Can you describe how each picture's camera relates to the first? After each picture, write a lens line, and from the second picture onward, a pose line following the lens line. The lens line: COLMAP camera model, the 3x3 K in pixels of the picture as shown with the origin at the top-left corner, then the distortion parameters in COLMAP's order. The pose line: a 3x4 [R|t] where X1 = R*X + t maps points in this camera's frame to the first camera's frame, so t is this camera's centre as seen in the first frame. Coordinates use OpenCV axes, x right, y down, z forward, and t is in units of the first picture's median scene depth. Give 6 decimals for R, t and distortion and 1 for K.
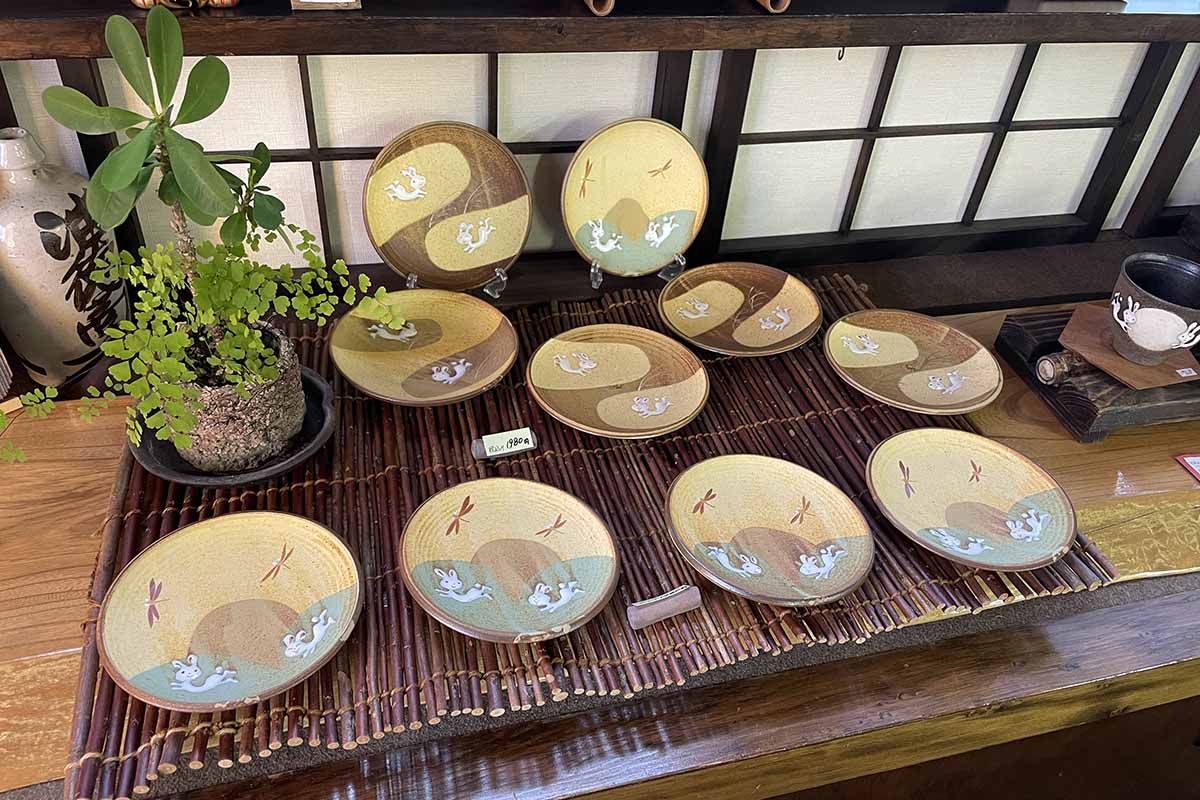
lens RADIAL K [[936.7, 0, 600.0], [0, 936.7, 400.0], [0, 0, 1]] dist [0.083774, -0.140756]
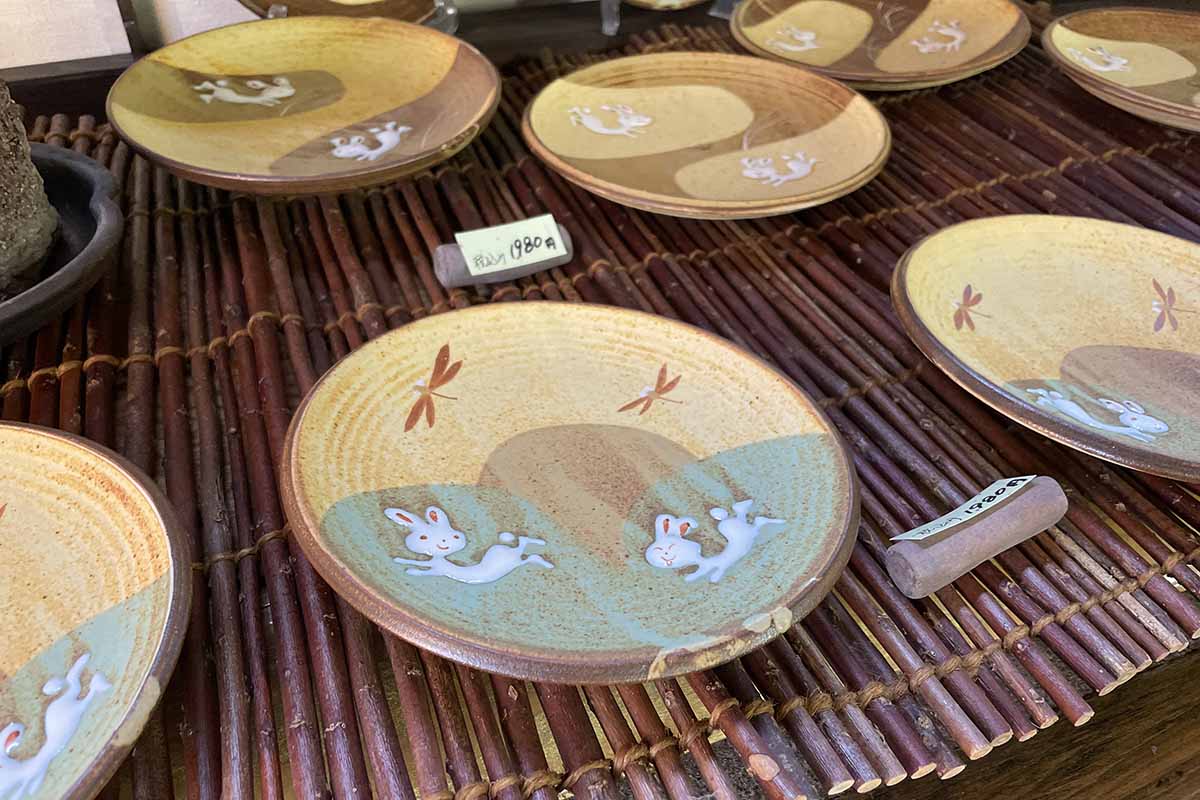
lens RADIAL K [[938.2, 0, 601.9], [0, 938.2, 449.2], [0, 0, 1]] dist [0.075069, -0.160419]
pose [[0.991065, -0.122509, 0.052747, -0.095760], [0.119137, 0.990881, 0.062943, 0.127115], [-0.059977, -0.056097, 0.996622, 0.555884]]
